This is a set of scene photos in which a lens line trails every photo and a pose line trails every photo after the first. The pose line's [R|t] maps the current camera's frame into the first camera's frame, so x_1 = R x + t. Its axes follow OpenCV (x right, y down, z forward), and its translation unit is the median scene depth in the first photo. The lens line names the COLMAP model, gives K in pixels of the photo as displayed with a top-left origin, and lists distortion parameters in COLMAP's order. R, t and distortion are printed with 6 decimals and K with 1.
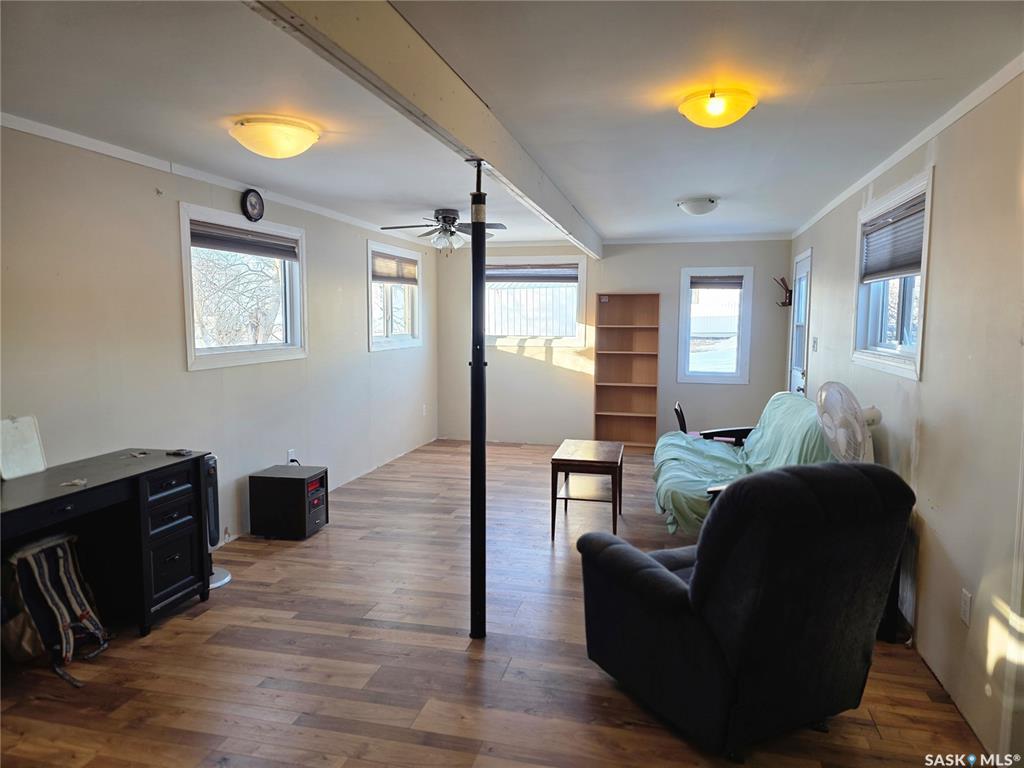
lens RADIAL K [[670.5, 0, 512.0], [0, 670.5, 384.0], [0, 0, 1]] dist [0.092105, -0.090527]
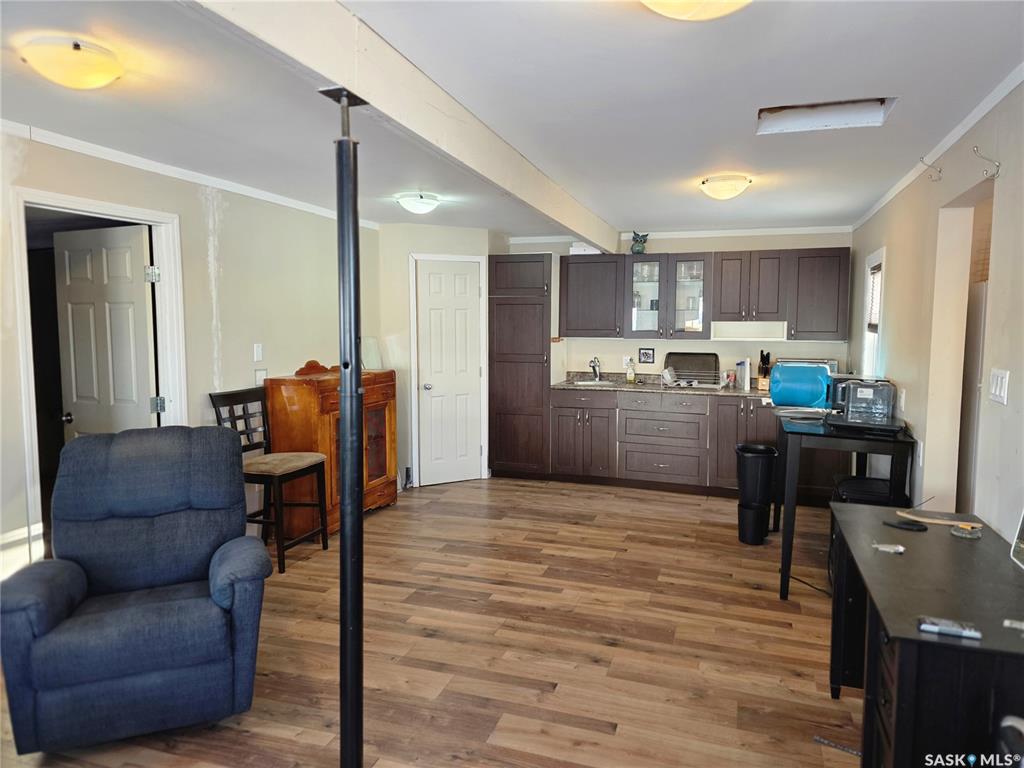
lens RADIAL K [[684.8, 0, 514.8], [0, 684.8, 374.2], [0, 0, 1]] dist [0.092390, -0.101391]
pose [[-0.996821, -0.015211, 0.078210, -0.308870], [-0.000821, 0.983515, 0.180825, -0.194731], [-0.079671, 0.180186, -0.980401, 1.890081]]
